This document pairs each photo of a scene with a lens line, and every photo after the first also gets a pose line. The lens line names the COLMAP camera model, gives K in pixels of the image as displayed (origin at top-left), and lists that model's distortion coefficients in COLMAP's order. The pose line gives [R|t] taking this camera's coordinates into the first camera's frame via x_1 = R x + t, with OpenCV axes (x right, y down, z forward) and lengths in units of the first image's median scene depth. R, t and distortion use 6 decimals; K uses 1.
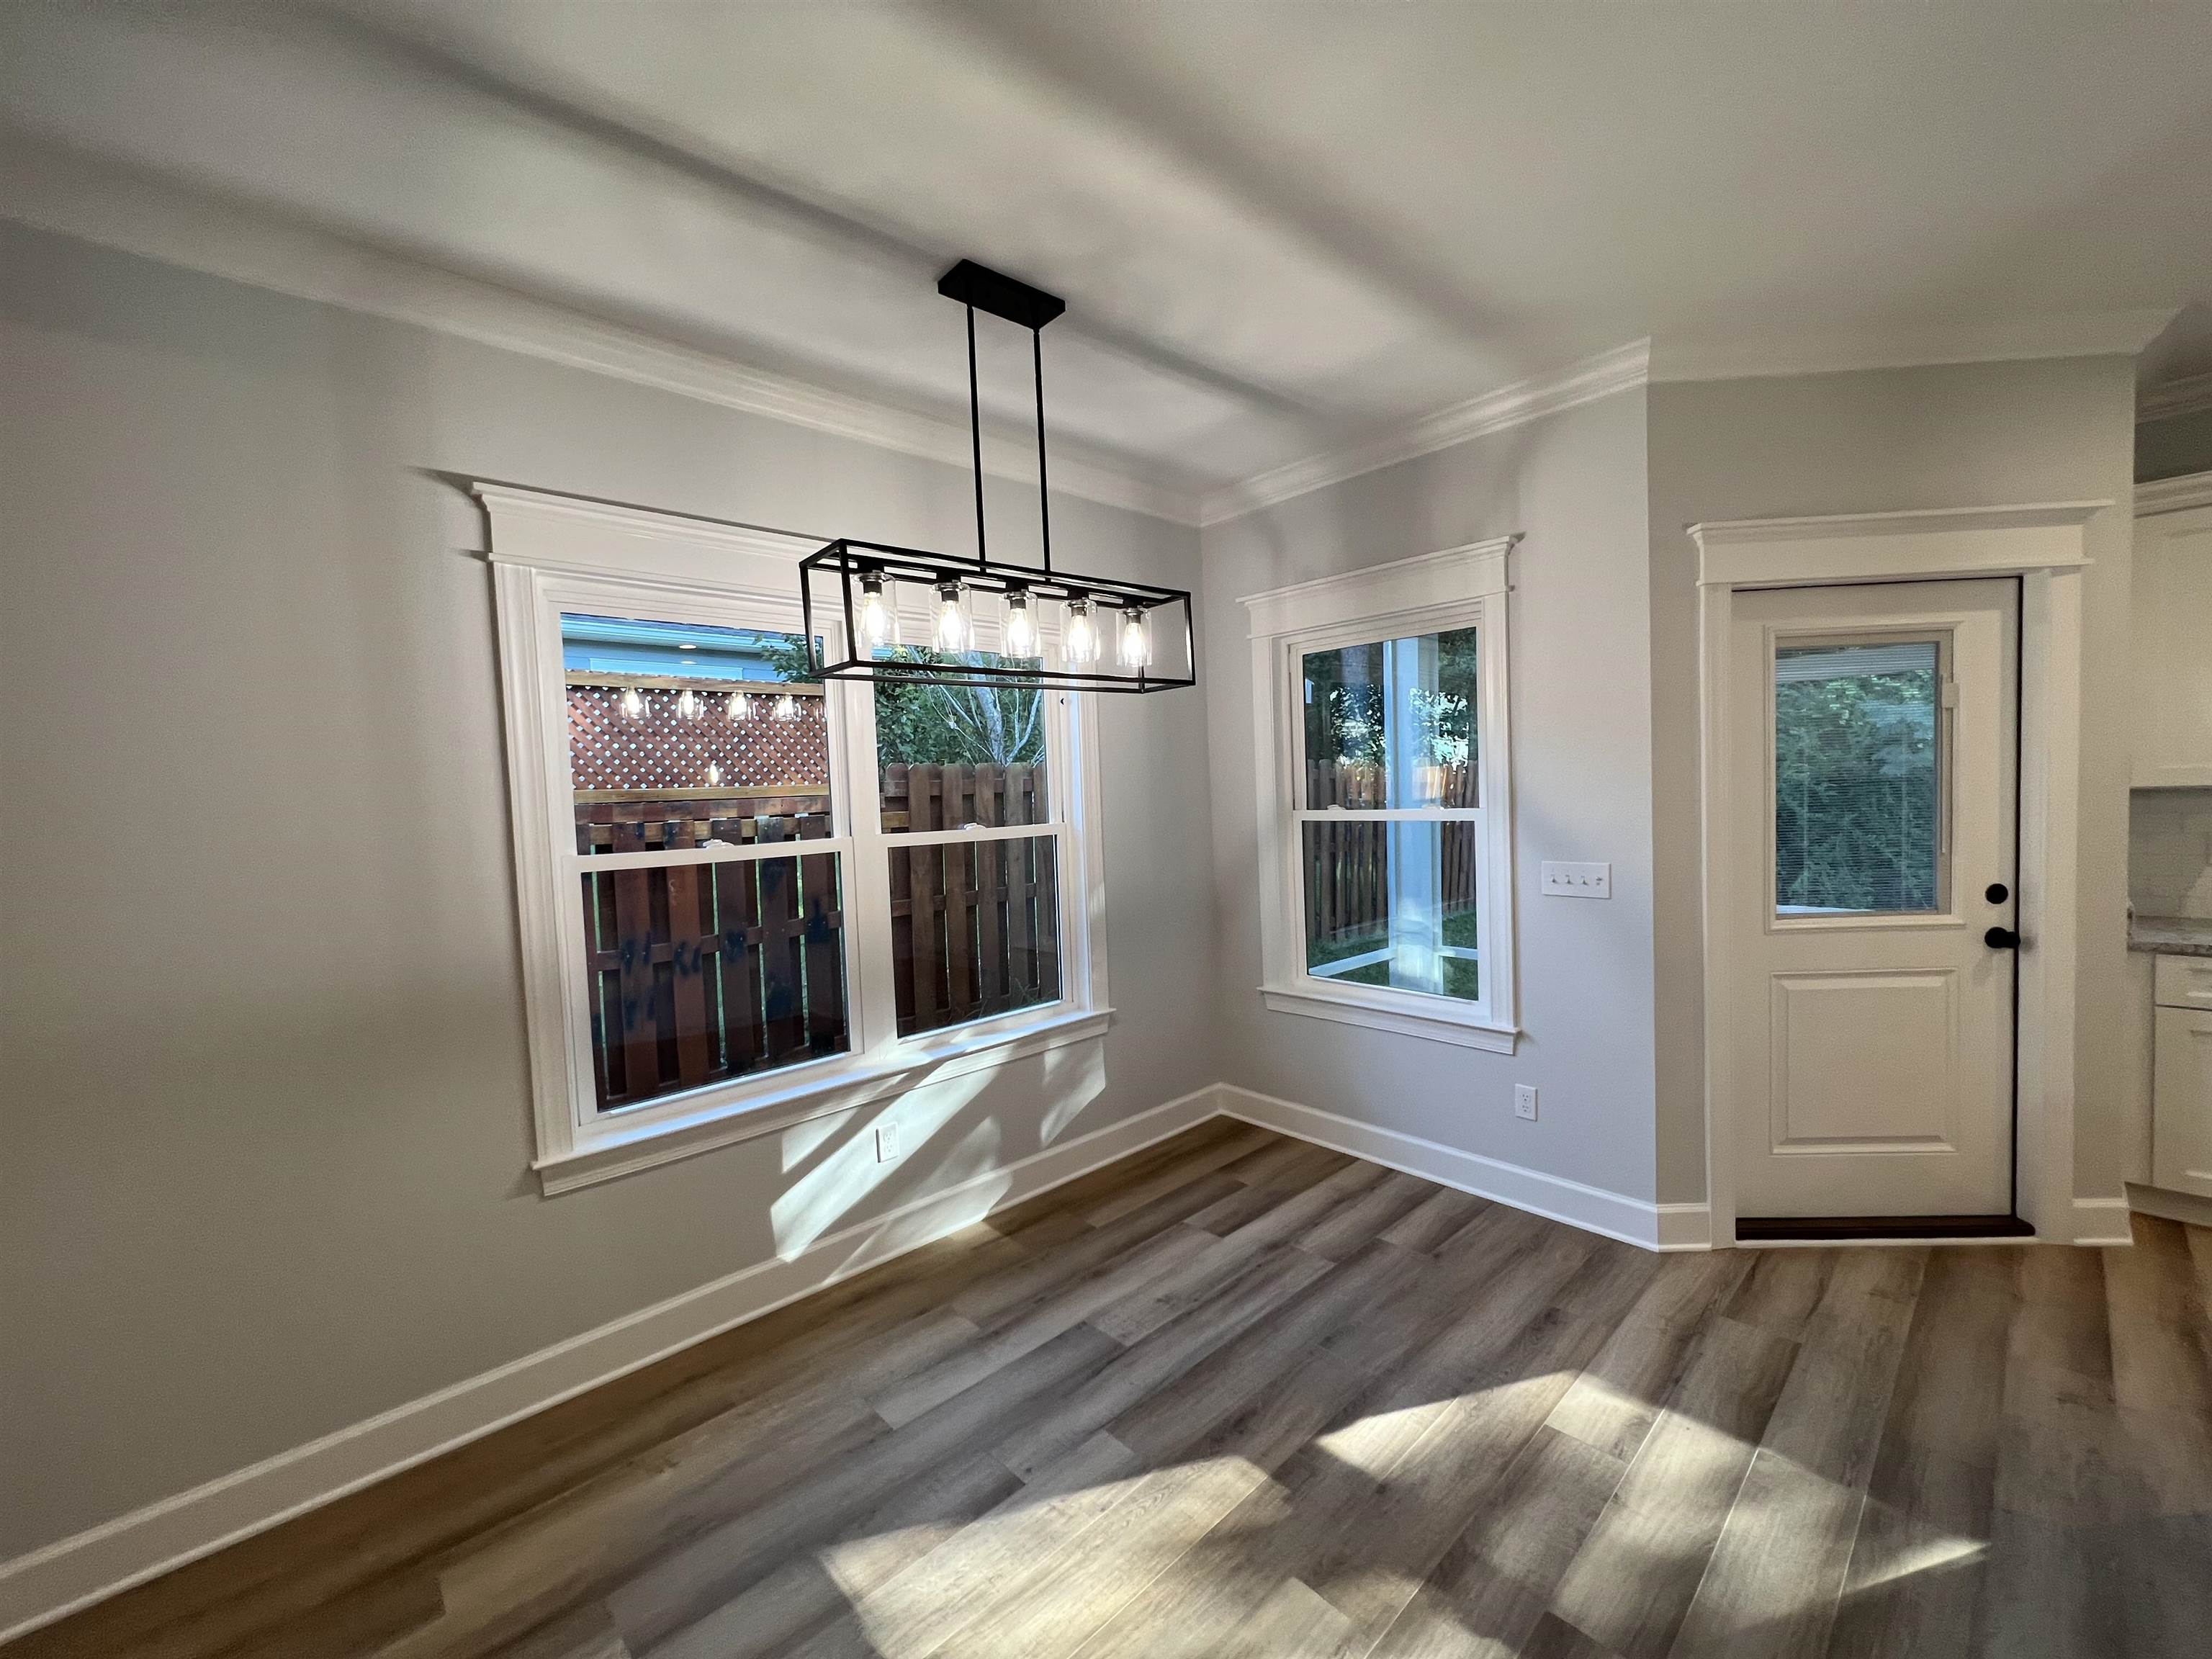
lens RADIAL K [[880.8, 0, 1107.4], [0, 880.8, 833.8], [0, 0, 1]] dist [-0.000244, -0.000254]
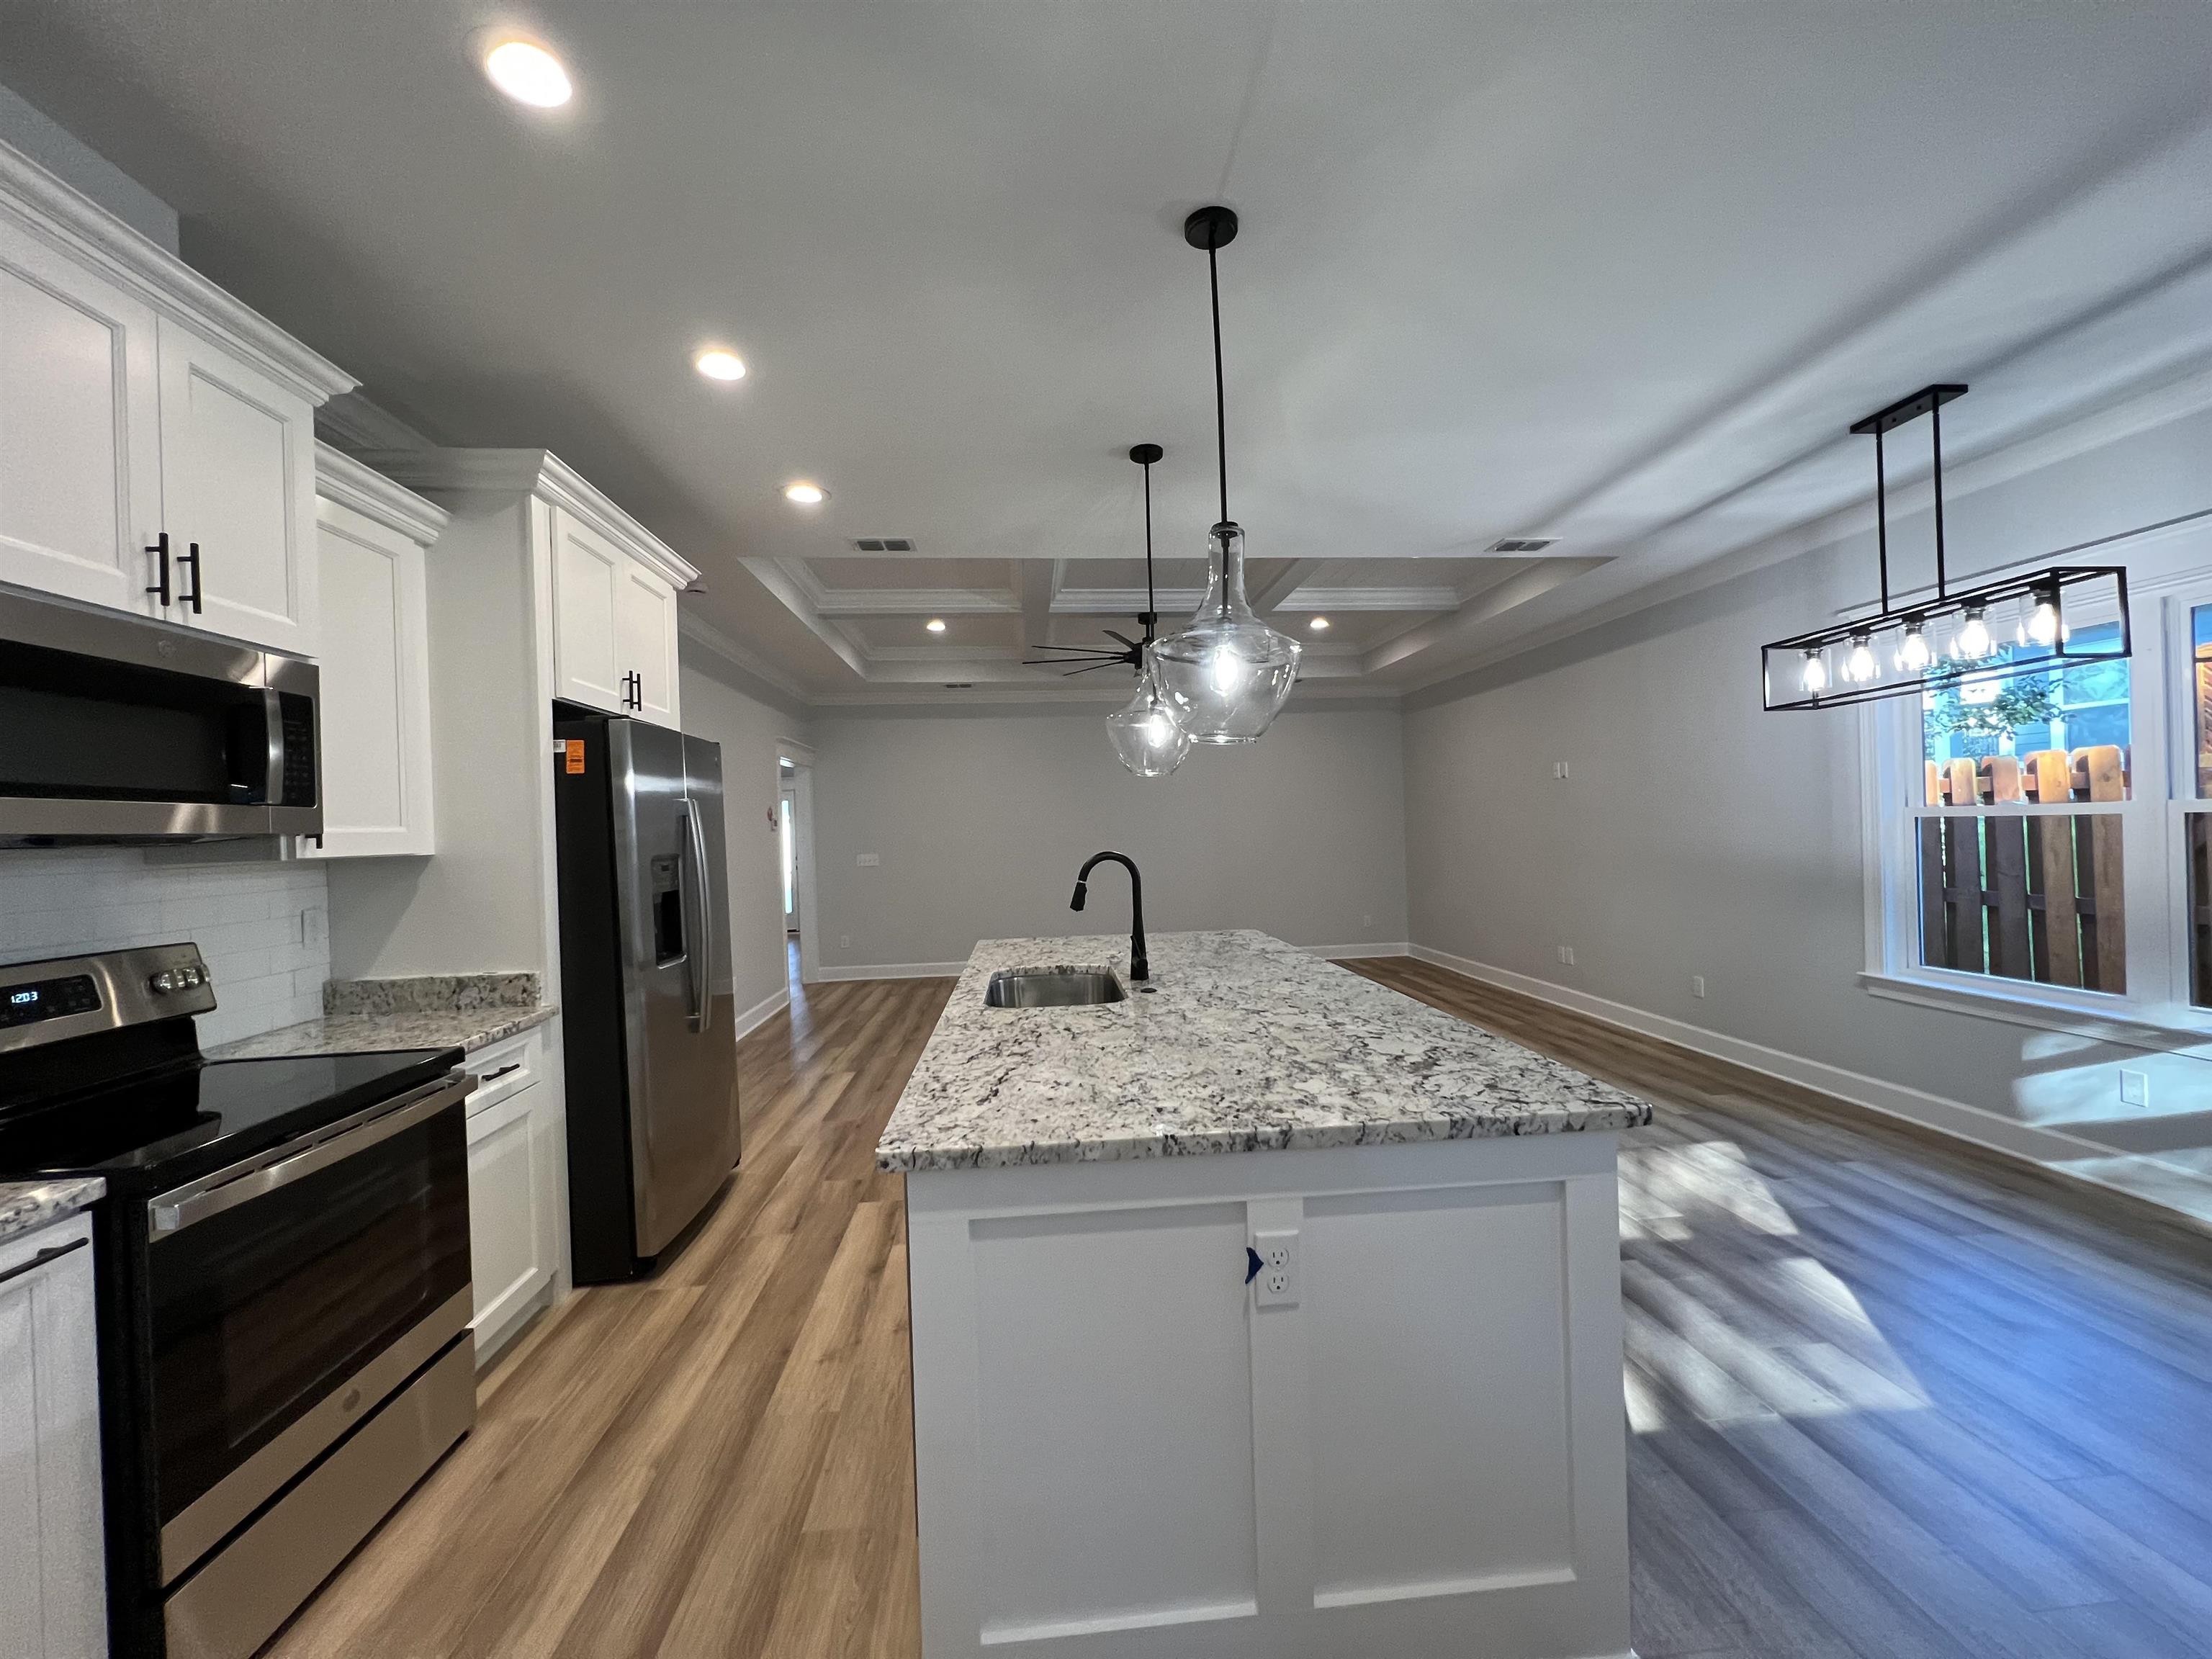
lens RADIAL K [[876.7, 0, 1100.6], [0, 876.7, 831.0], [0, 0, 1]] dist [0.000583, 0.000006]
pose [[-0.613996, 0.058604, -0.787130, 1.437698], [0.013974, 0.997891, 0.063395, -0.047993], [0.789185, 0.027925, -0.613520, 0.704862]]
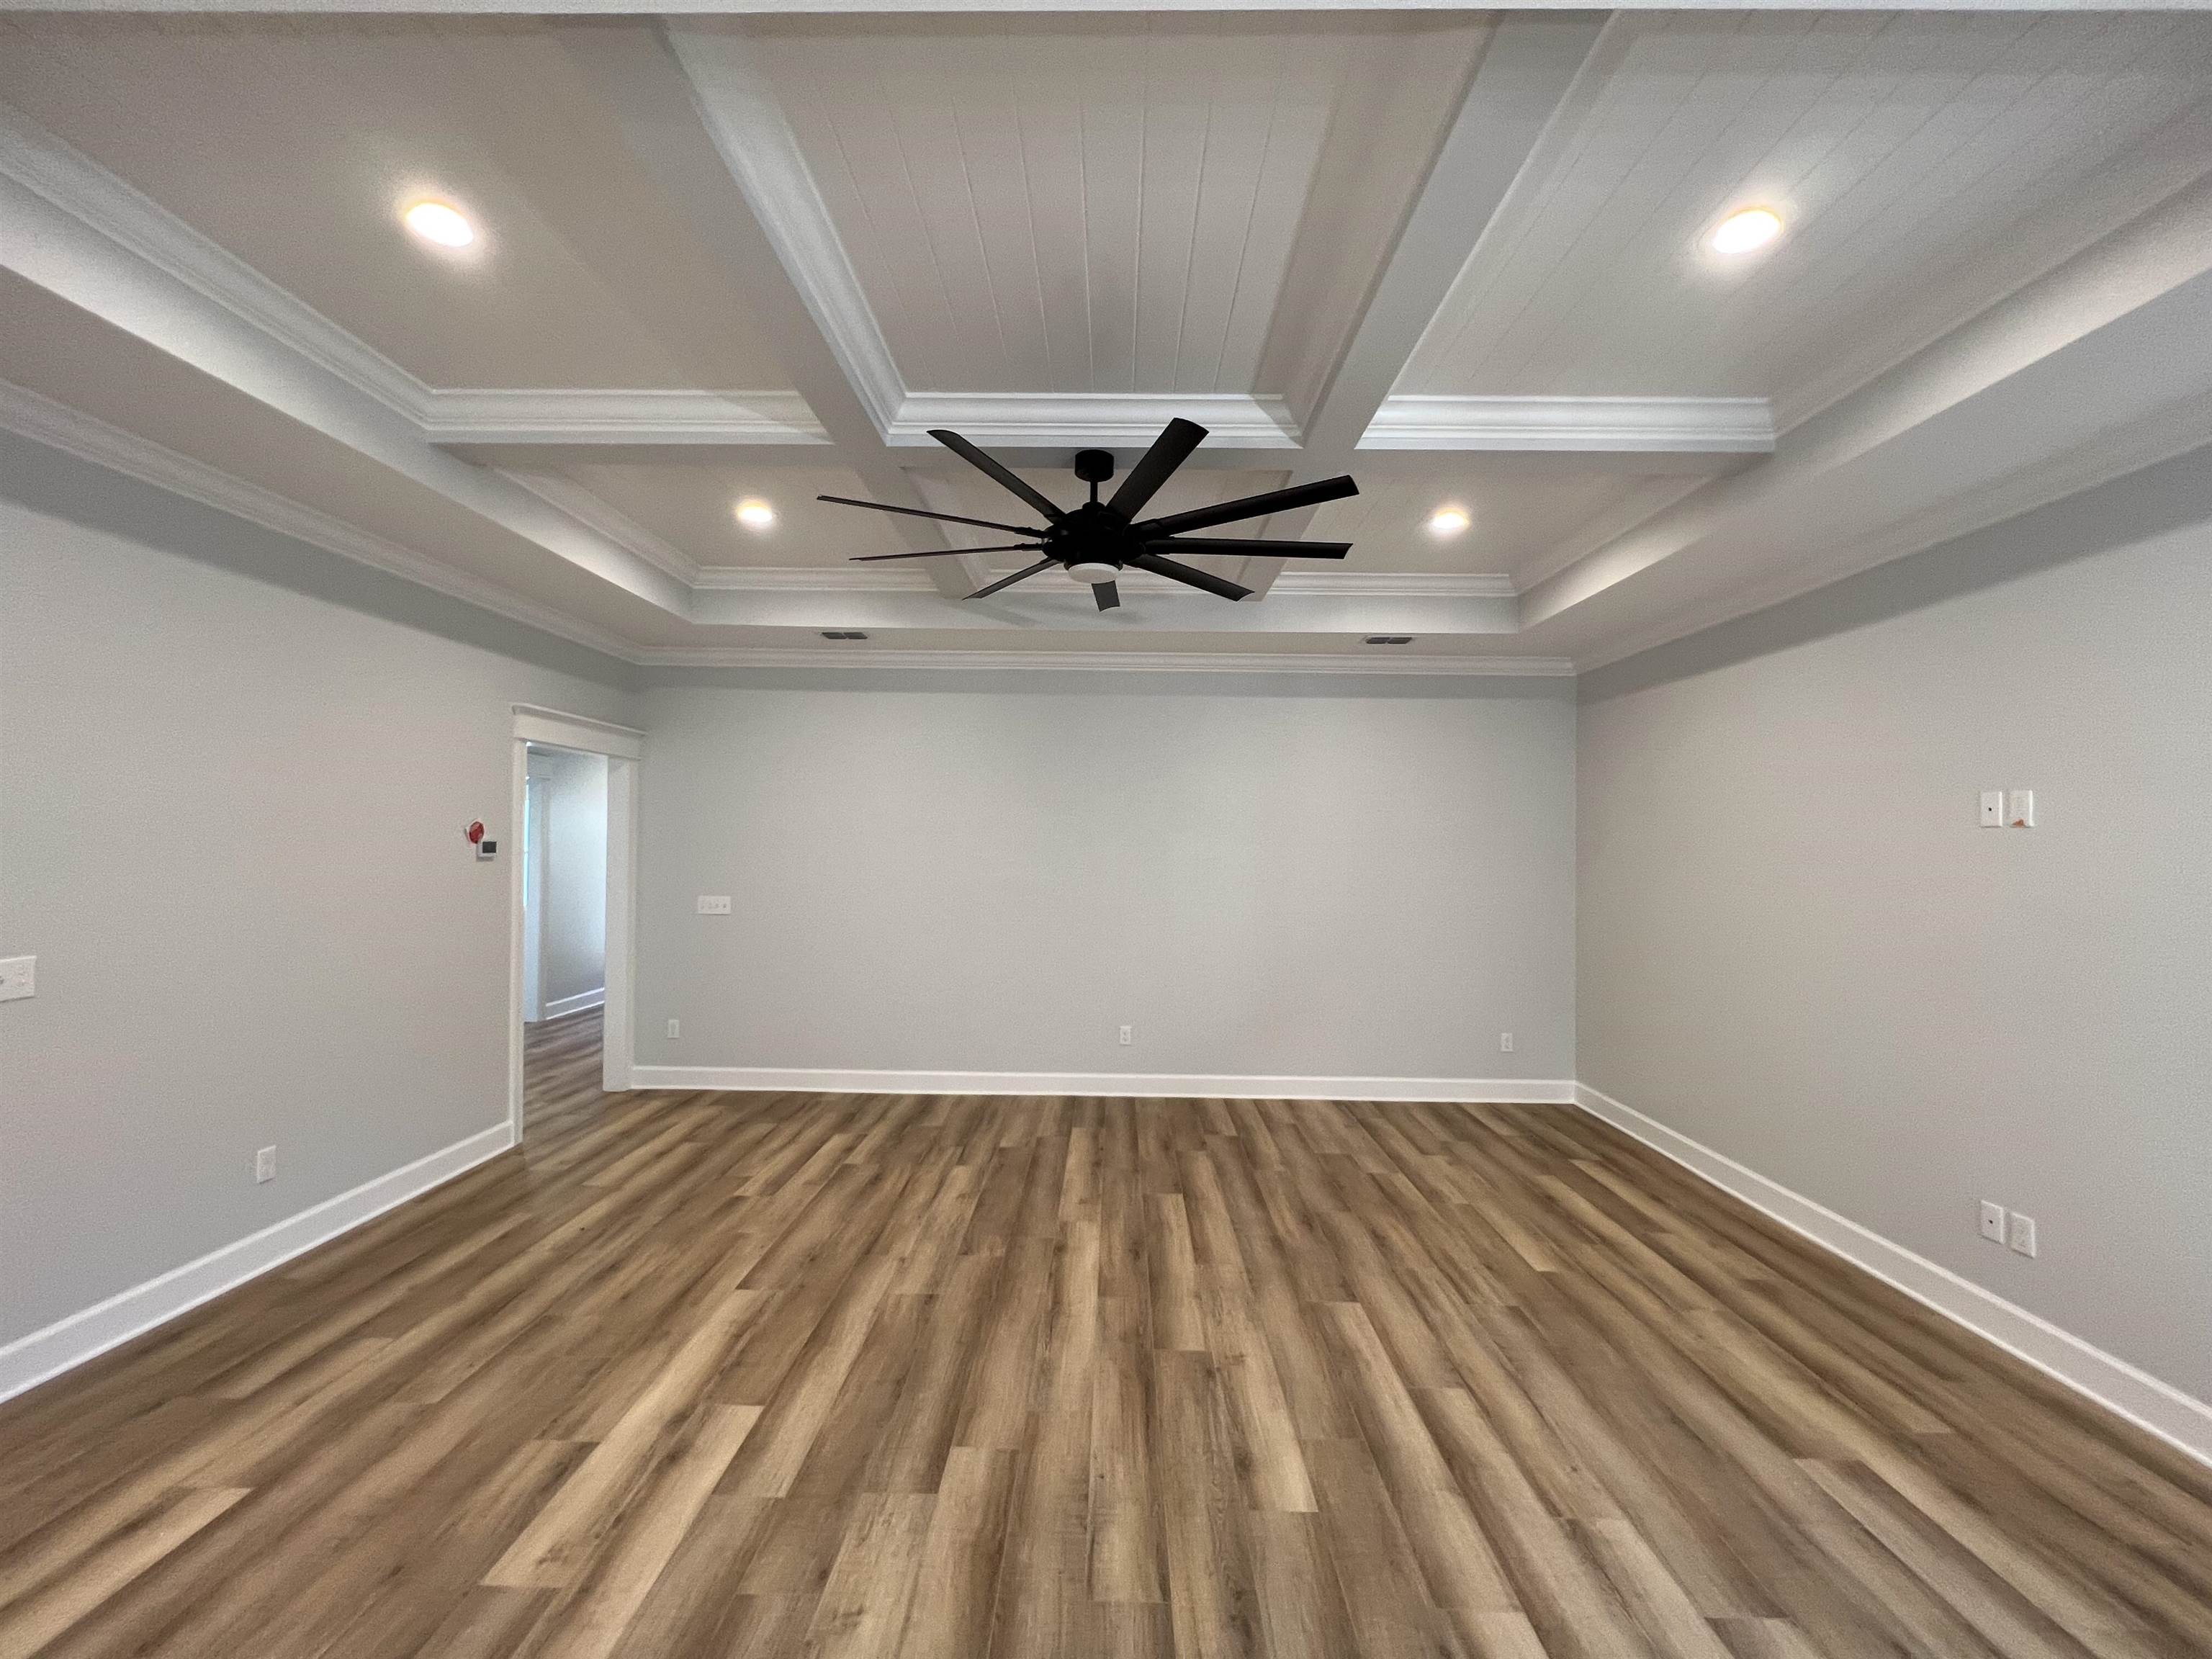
lens RADIAL K [[876.7, 0, 1100.6], [0, 876.7, 831.0], [0, 0, 1]] dist [0.000583, 0.000006]
pose [[-0.692140, 0.019295, -0.721505, 0.322393], [-0.021246, 0.998665, 0.047089, -0.044339], [0.721450, 0.047922, -0.690806, 0.173190]]
